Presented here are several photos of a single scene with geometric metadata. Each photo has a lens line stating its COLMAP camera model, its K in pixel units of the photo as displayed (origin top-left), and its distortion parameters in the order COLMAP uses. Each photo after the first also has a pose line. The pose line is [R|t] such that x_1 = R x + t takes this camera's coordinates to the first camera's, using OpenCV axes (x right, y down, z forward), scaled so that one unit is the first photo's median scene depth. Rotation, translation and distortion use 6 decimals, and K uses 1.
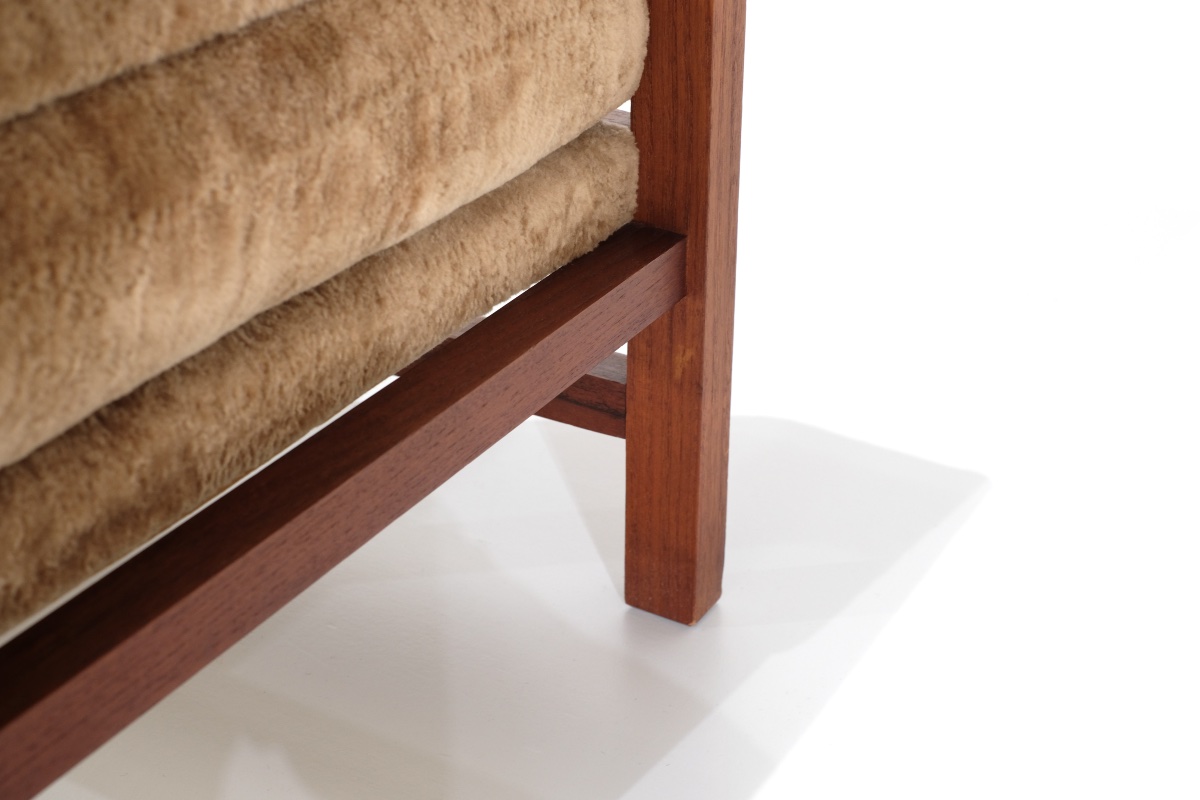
lens RADIAL K [[1868.7, 0, 600.0], [0, 1868.7, 400.0], [0, 0, 1]] dist [-0.017967, -0.065842]
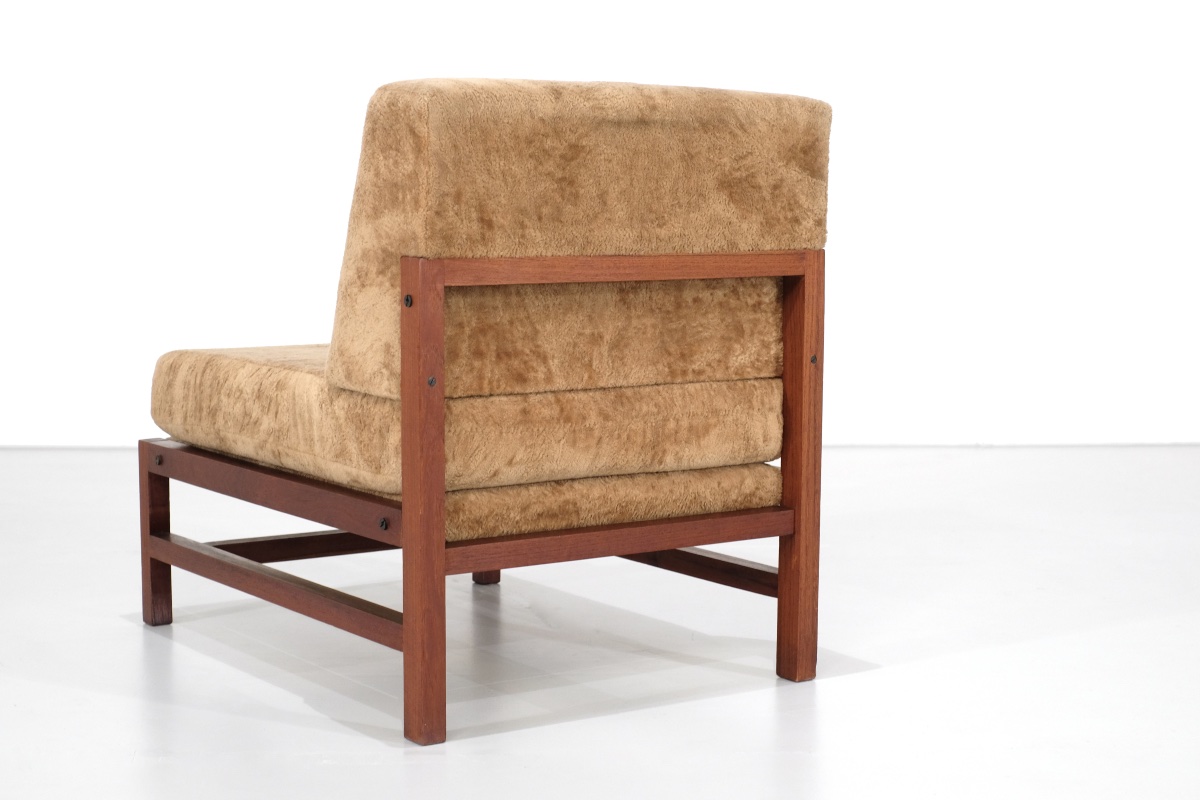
lens RADIAL K [[1868.7, 0, 600.0], [0, 1868.7, 400.0], [0, 0, 1]] dist [-0.017967, -0.065842]
pose [[0.908602, 0.049065, -0.414772, 1.117940], [-0.200603, 0.922299, -0.330338, 0.883684], [0.366336, 0.383350, 0.847845, -1.781393]]
